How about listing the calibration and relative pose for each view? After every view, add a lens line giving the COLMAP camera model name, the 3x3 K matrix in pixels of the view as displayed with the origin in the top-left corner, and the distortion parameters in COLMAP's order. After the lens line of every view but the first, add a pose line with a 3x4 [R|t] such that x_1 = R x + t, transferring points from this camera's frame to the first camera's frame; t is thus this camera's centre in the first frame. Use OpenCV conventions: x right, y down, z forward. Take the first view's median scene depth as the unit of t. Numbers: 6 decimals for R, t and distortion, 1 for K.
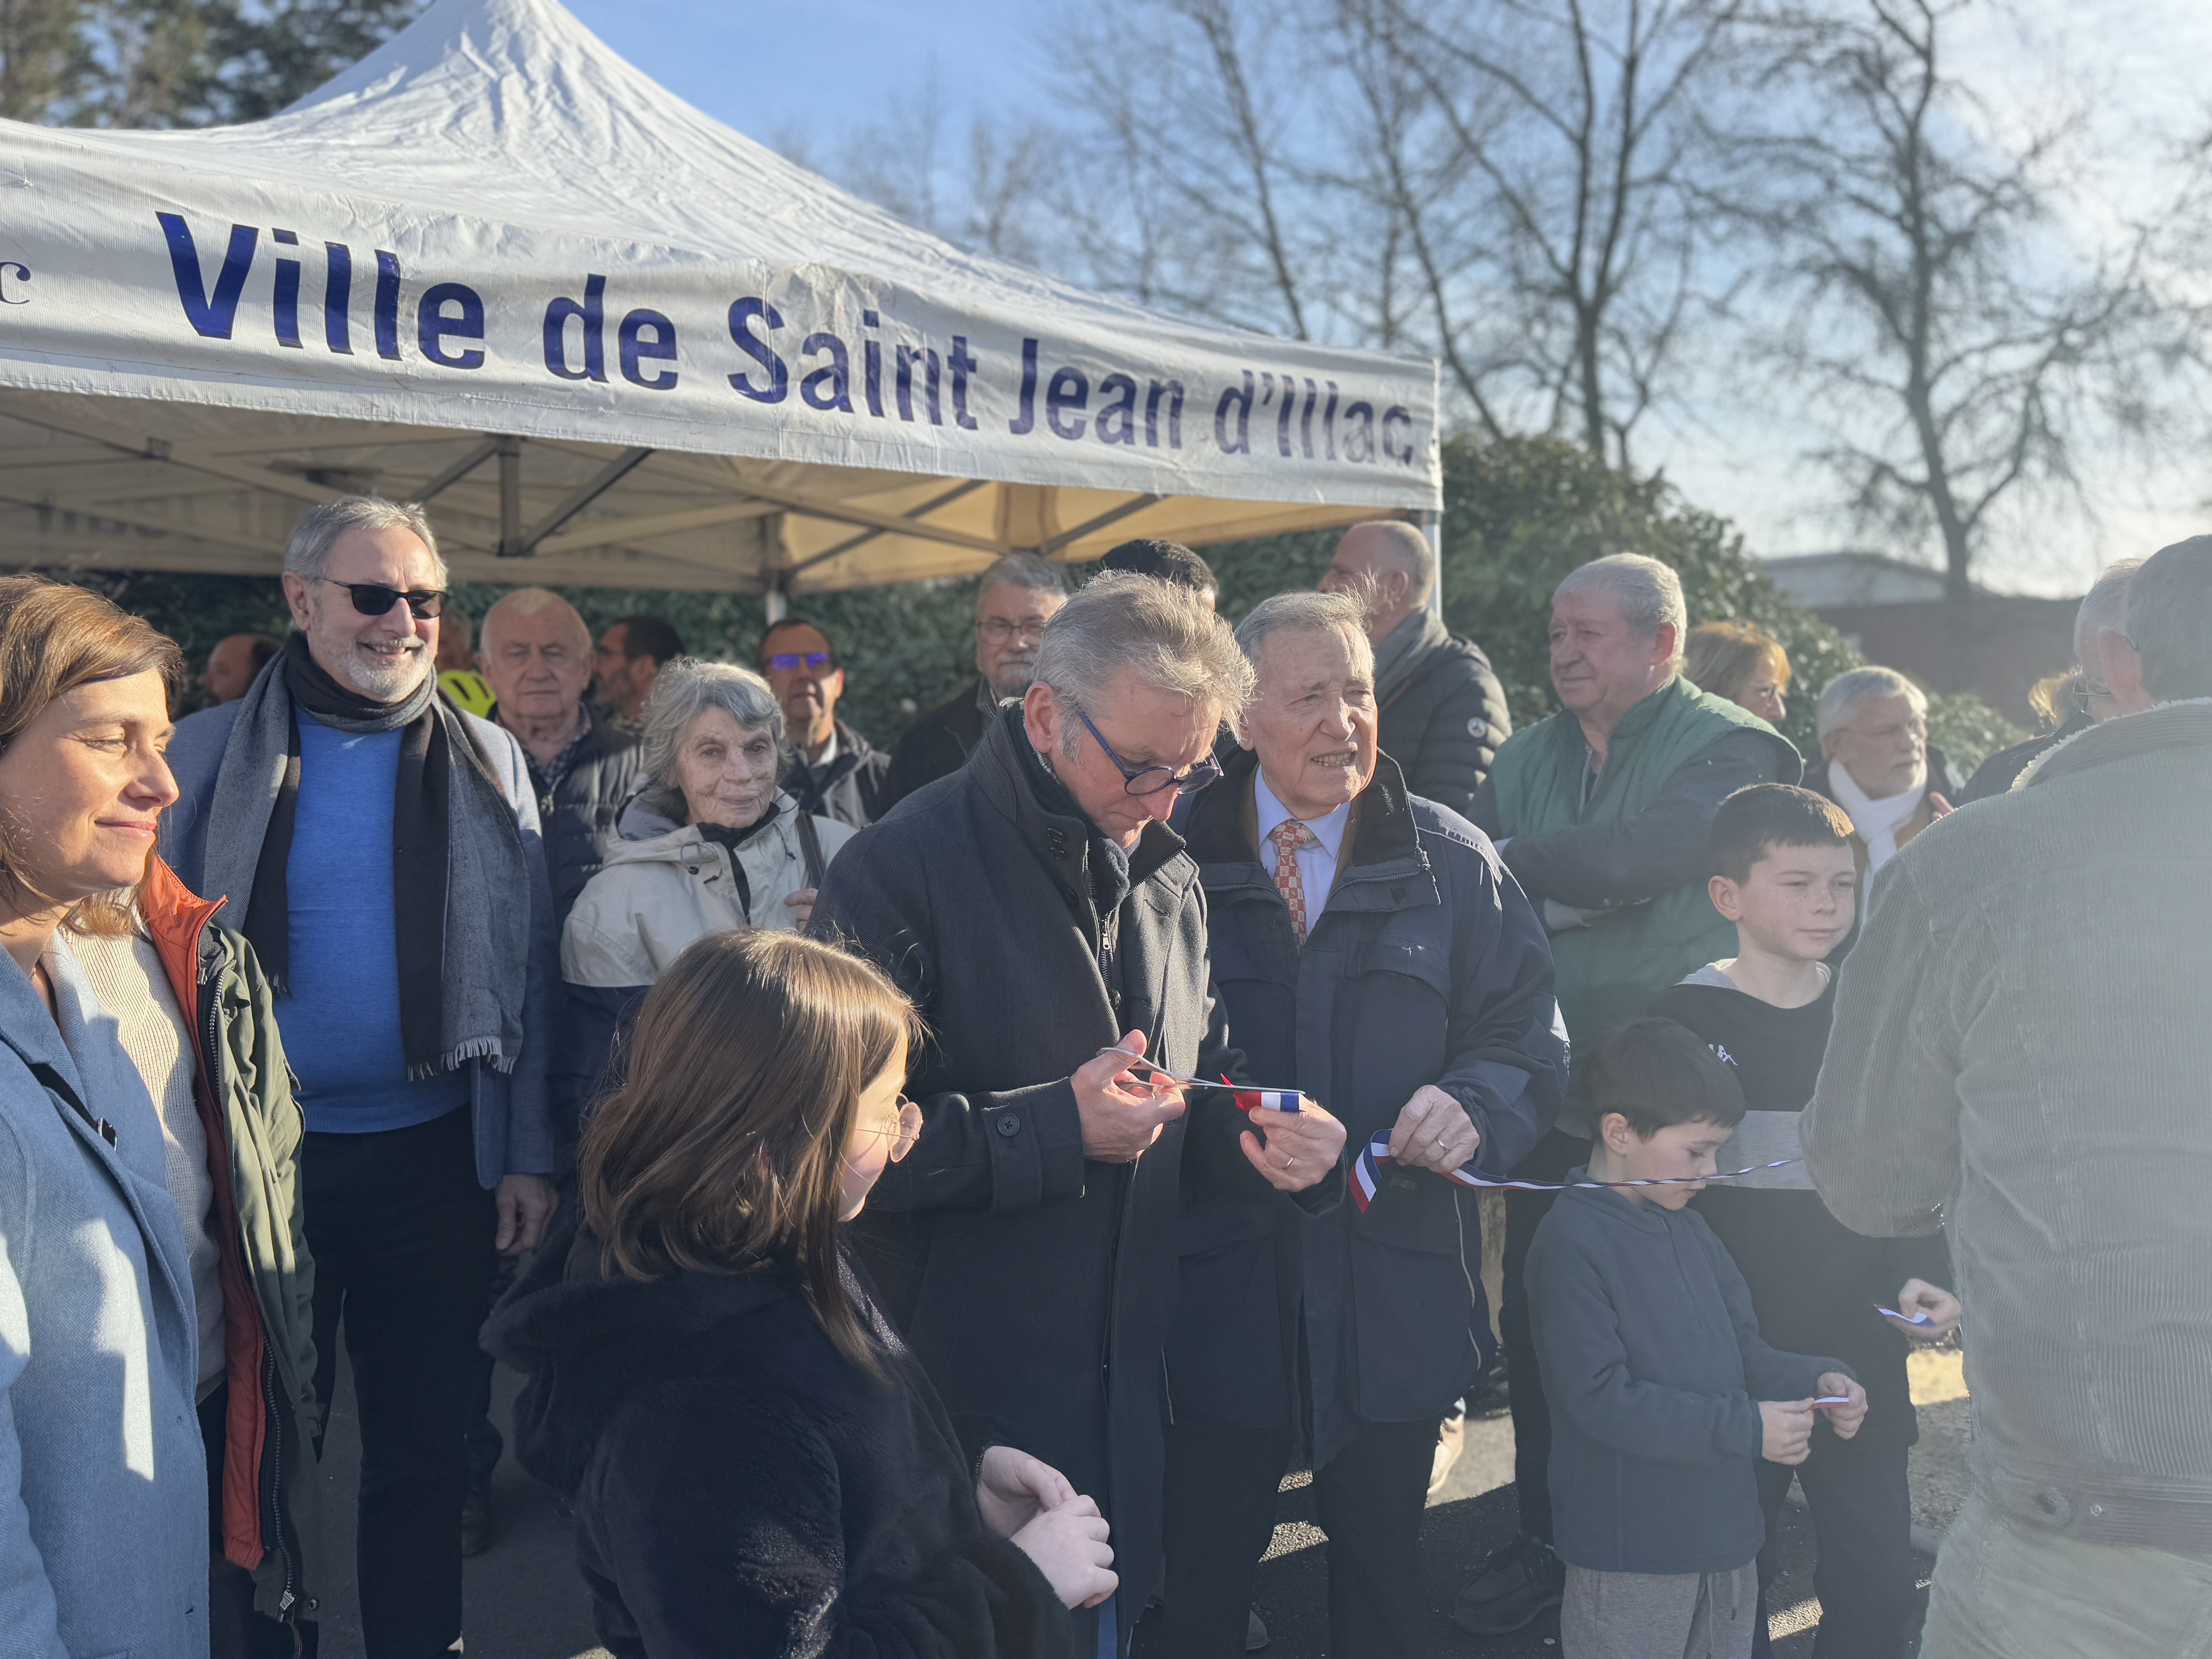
lens RADIAL K [[1793.0, 0, 1102.5], [0, 1793.0, 835.9], [0, 0, 1]] dist [0.095010, -0.093229]
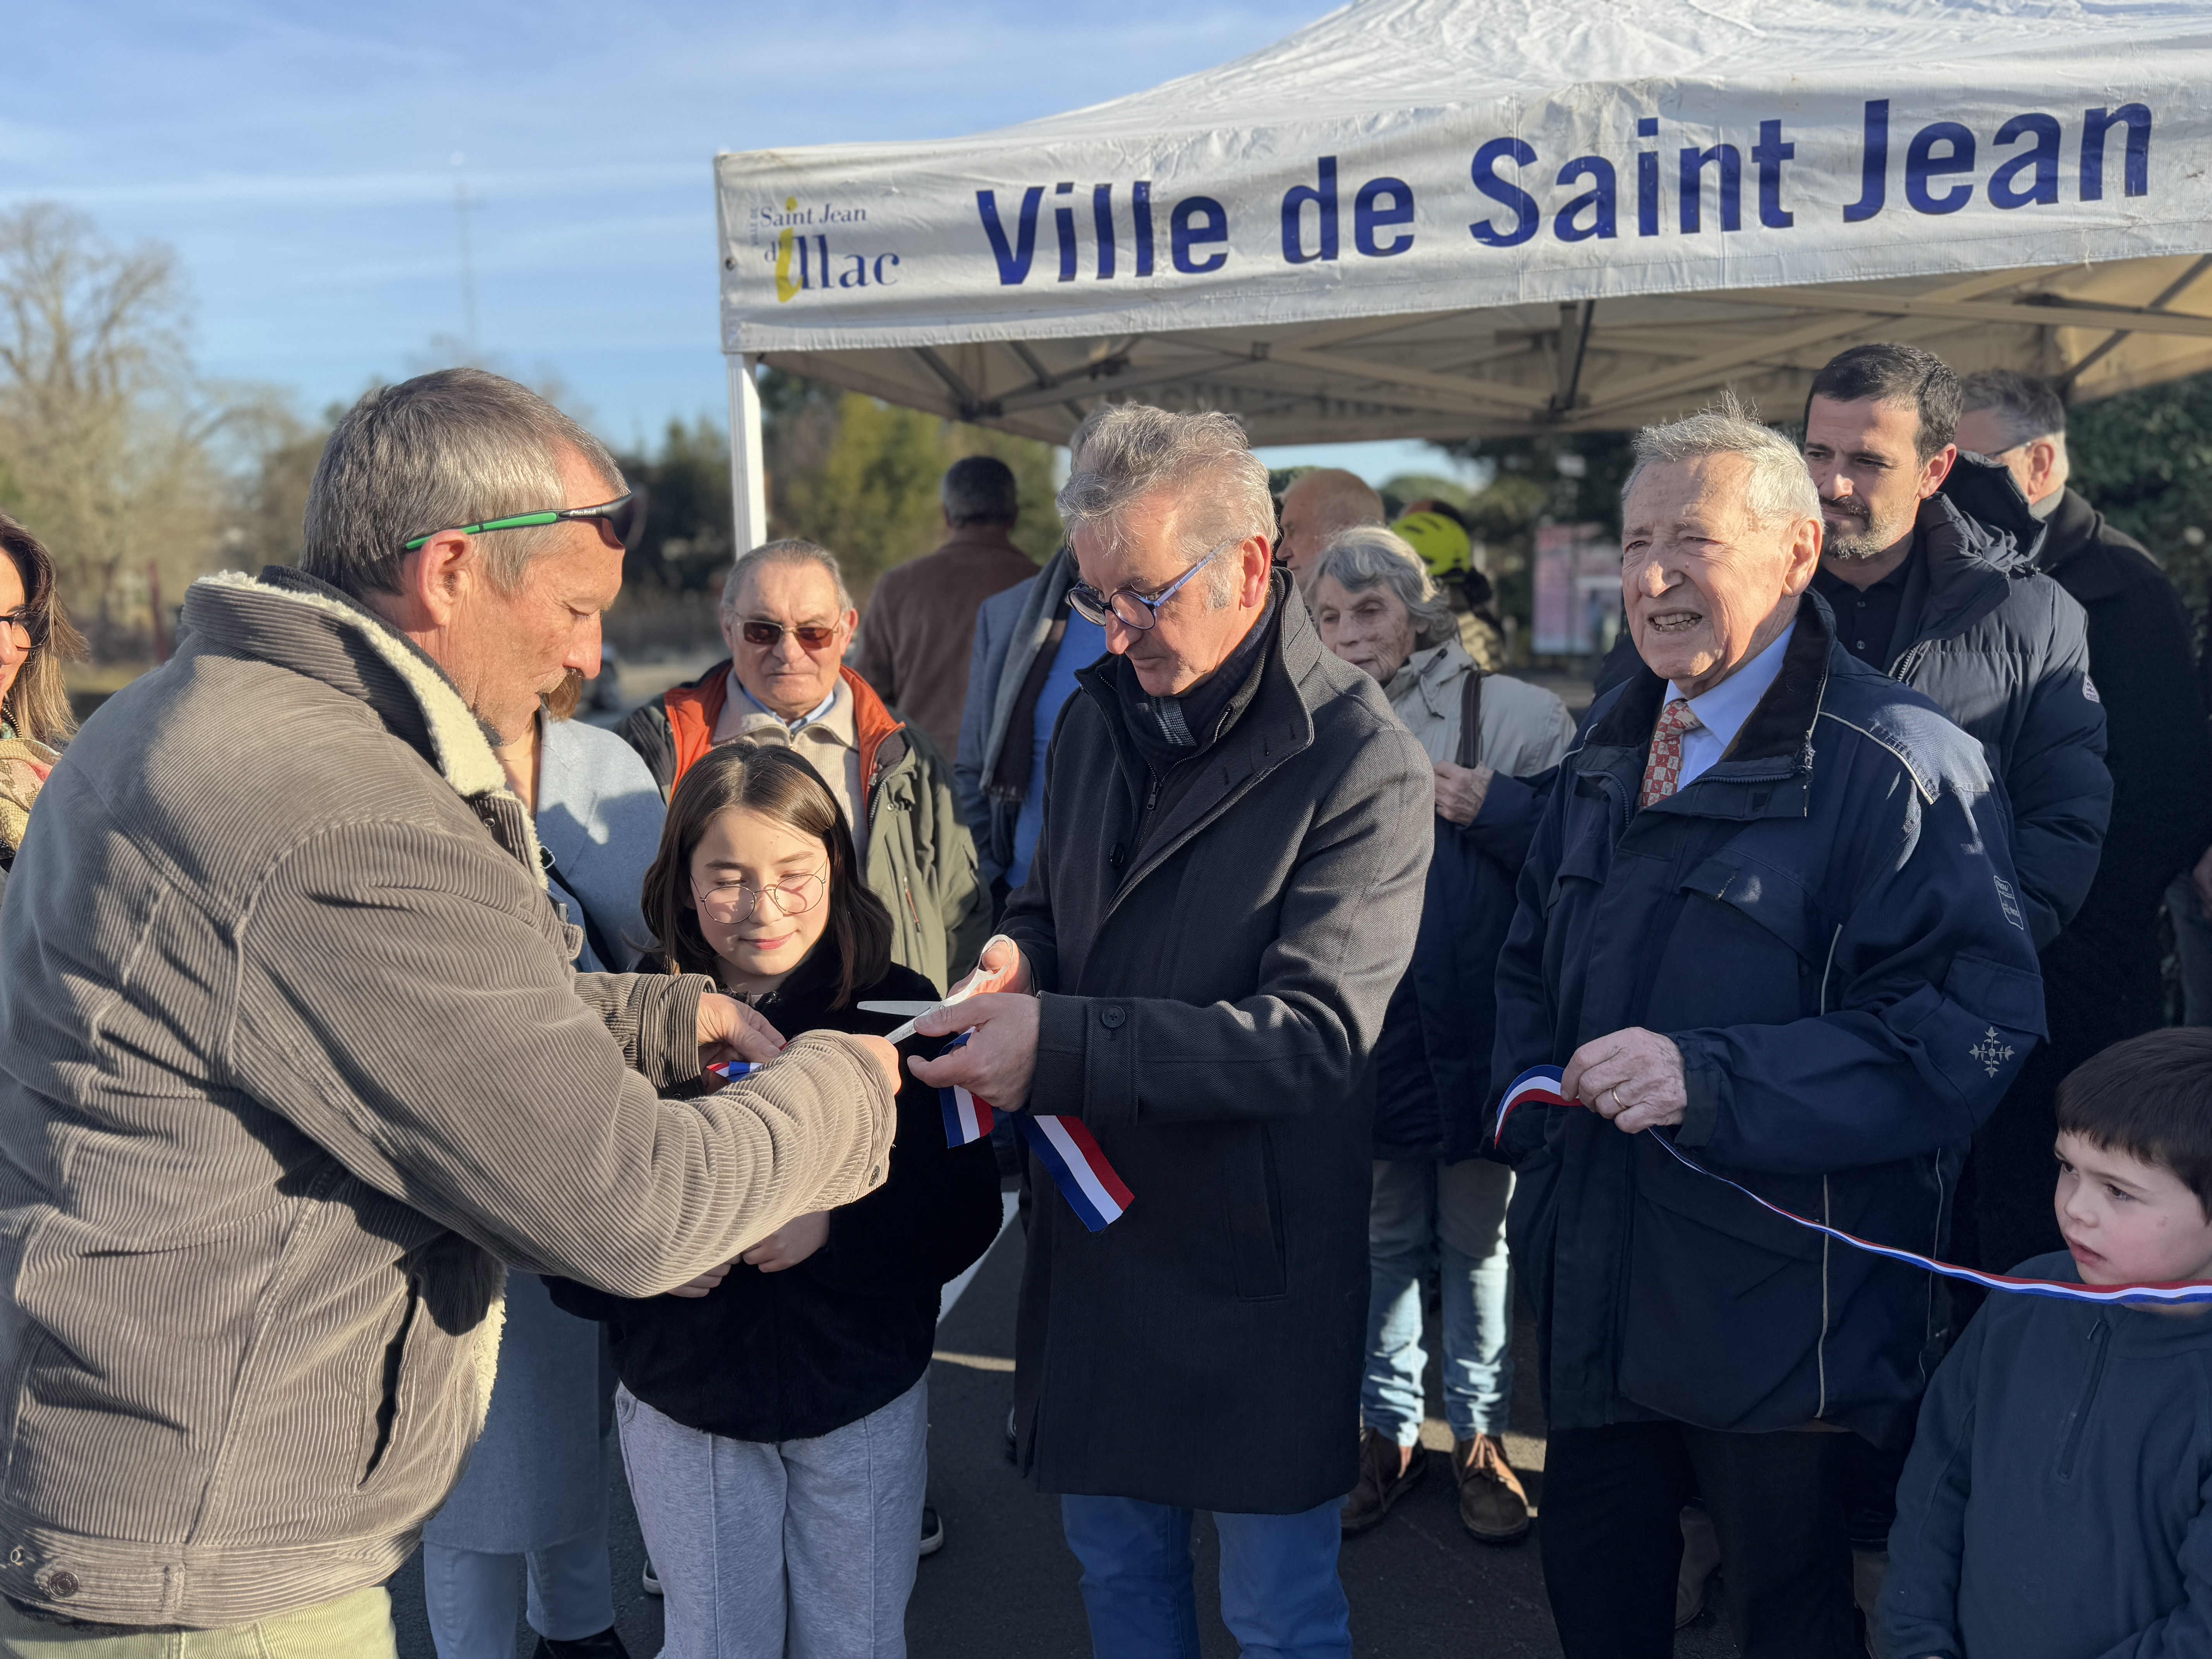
lens RADIAL K [[1793.0, 0, 1103.6], [0, 1793.0, 824.4], [0, 0, 1]] dist [0.095010, -0.093229]
pose [[0.637012, 0.089493, -0.765641, 0.393474], [-0.024827, 0.995105, 0.095658, -0.016710], [0.770454, -0.041927, 0.636116, 0.175082]]
